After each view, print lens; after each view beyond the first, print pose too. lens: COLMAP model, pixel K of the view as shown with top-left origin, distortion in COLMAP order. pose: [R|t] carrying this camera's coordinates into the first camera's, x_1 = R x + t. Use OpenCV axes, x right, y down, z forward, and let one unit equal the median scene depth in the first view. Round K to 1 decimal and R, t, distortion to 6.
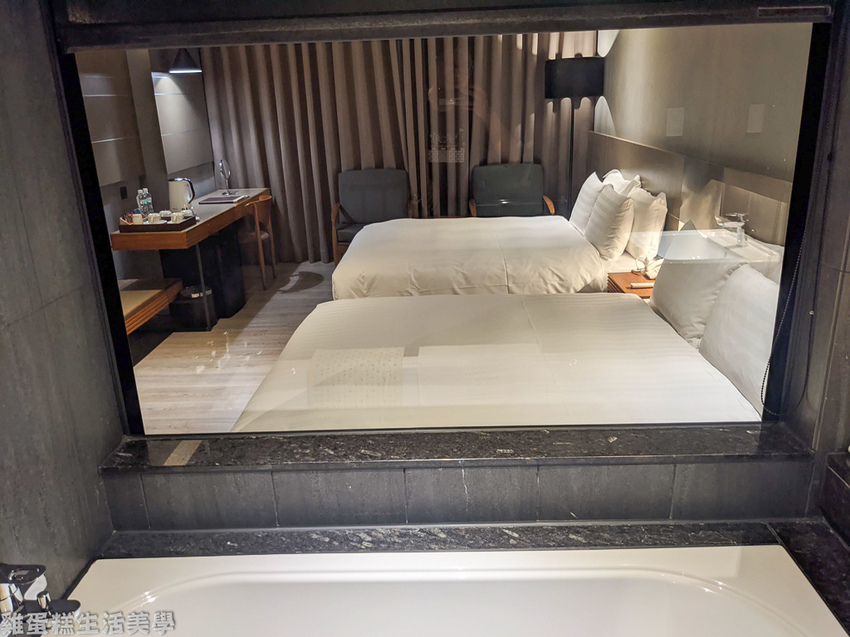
lens RADIAL K [[680.4, 0, 414.9], [0, 680.4, 328.9], [0, 0, 1]] dist [0.040941, -0.081896]
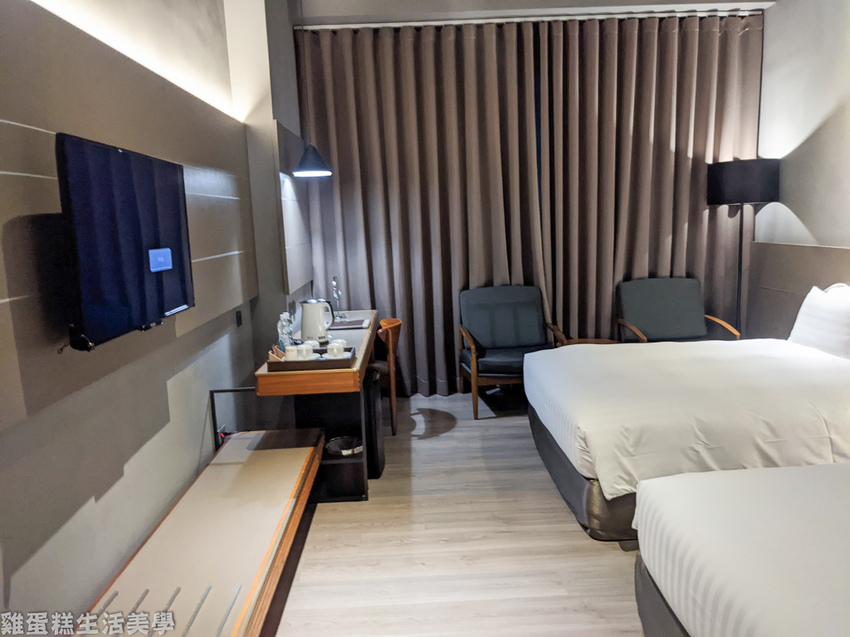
lens RADIAL K [[680.4, 0, 414.7], [0, 680.4, 322.1], [0, 0, 1]] dist [0.040941, -0.081896]
pose [[0.997932, -0.012179, 0.063114, -0.257659], [0.023202, 0.983940, -0.176986, -0.048342], [-0.059945, 0.178085, 0.982188, 0.206580]]
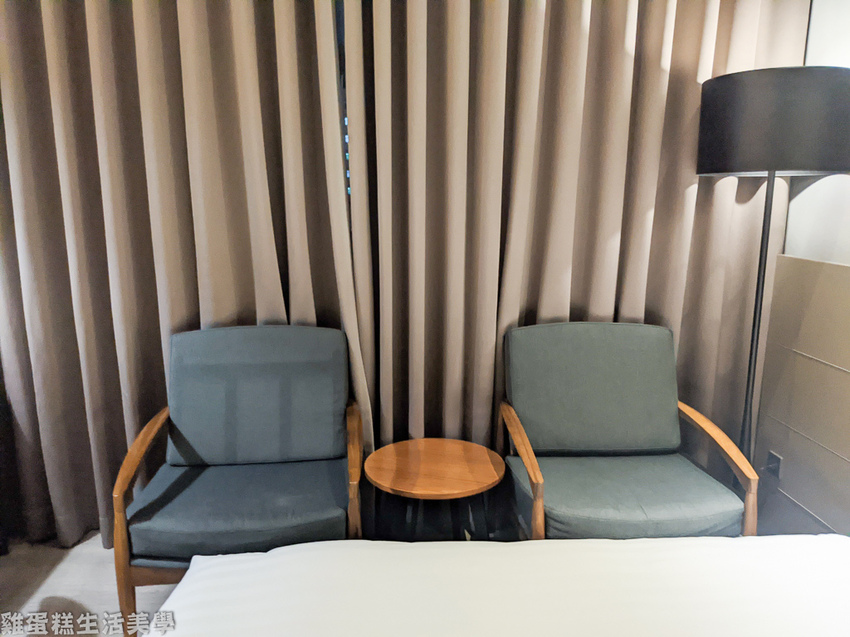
lens RADIAL K [[680.4, 0, 430.0], [0, 680.4, 326.2], [0, 0, 1]] dist [0.040941, -0.081896]
pose [[0.989500, 0.020877, 0.143015, -0.022162], [-0.000155, 0.989665, -0.143397, -0.205594], [-0.144531, 0.141870, 0.979277, 0.692021]]
